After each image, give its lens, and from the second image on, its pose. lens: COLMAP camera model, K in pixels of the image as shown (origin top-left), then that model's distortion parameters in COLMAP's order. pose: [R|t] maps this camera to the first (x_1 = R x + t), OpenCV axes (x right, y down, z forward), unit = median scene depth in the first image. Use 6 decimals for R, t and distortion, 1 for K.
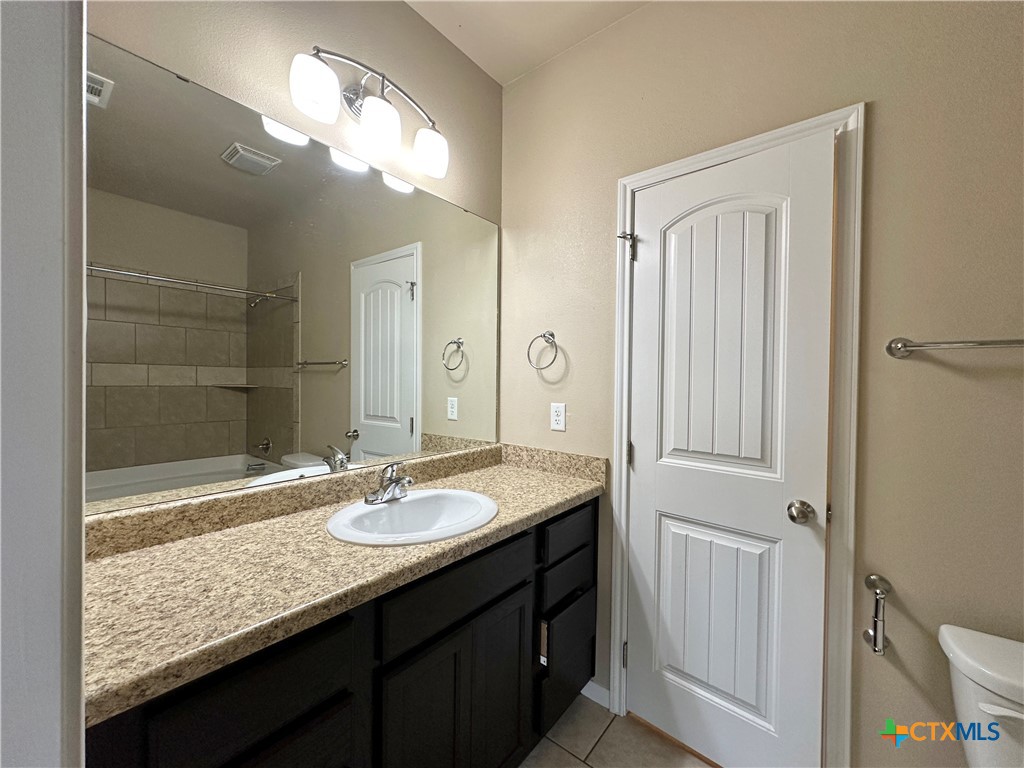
lens RADIAL K [[407.3, 0, 508.5], [0, 407.3, 382.8], [0, 0, 1]] dist [-0.000671, -0.000301]
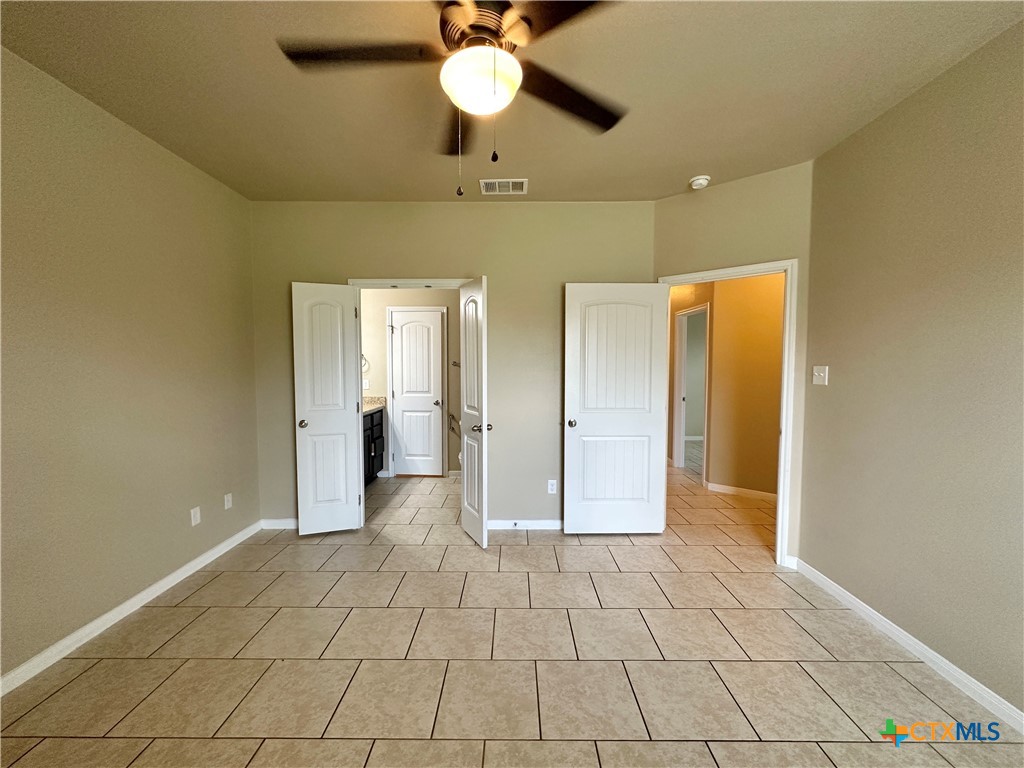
lens RADIAL K [[407.3, 0, 511.7], [0, 407.3, 387.4], [0, 0, 1]] dist [-0.000671, -0.000301]
pose [[0.767059, -0.046162, 0.639913, -1.115765], [0.013965, 0.998373, 0.055281, -0.046026], [-0.641424, -0.033467, 0.766456, -2.214509]]
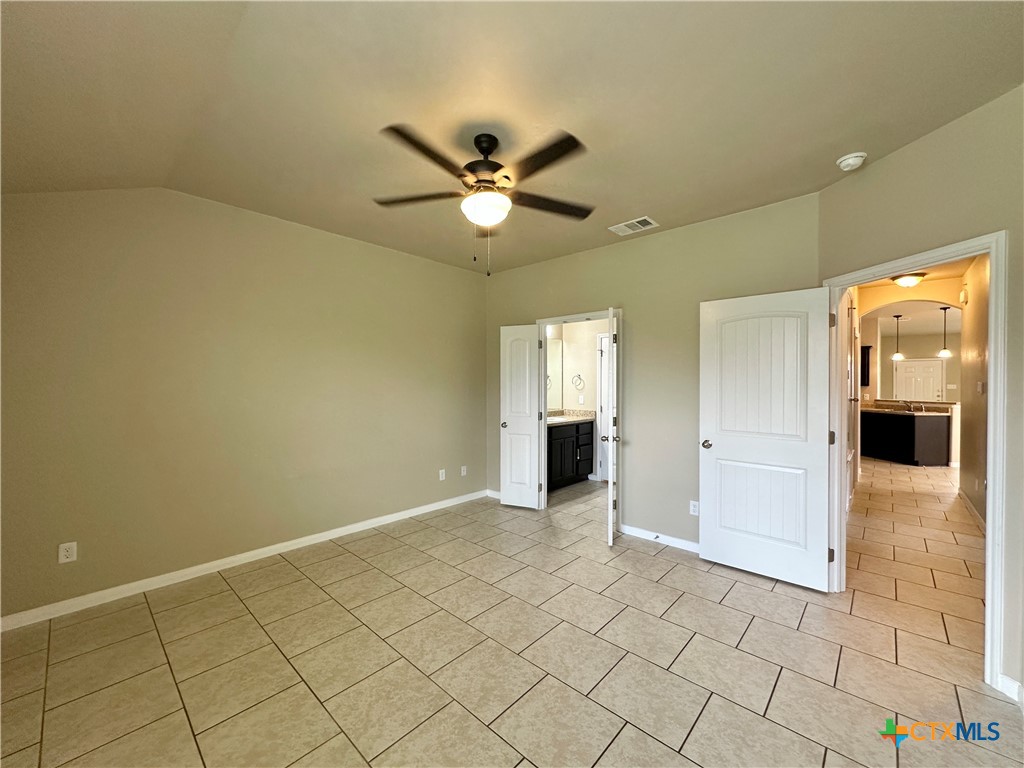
lens RADIAL K [[407.3, 0, 513.4], [0, 407.3, 392.2], [0, 0, 1]] dist [-0.000671, -0.000301]
pose [[0.999040, -0.007739, -0.043124, -0.364174], [0.008355, 0.999865, 0.014118, -0.040672], [0.043009, -0.014464, 0.998970, -2.943157]]
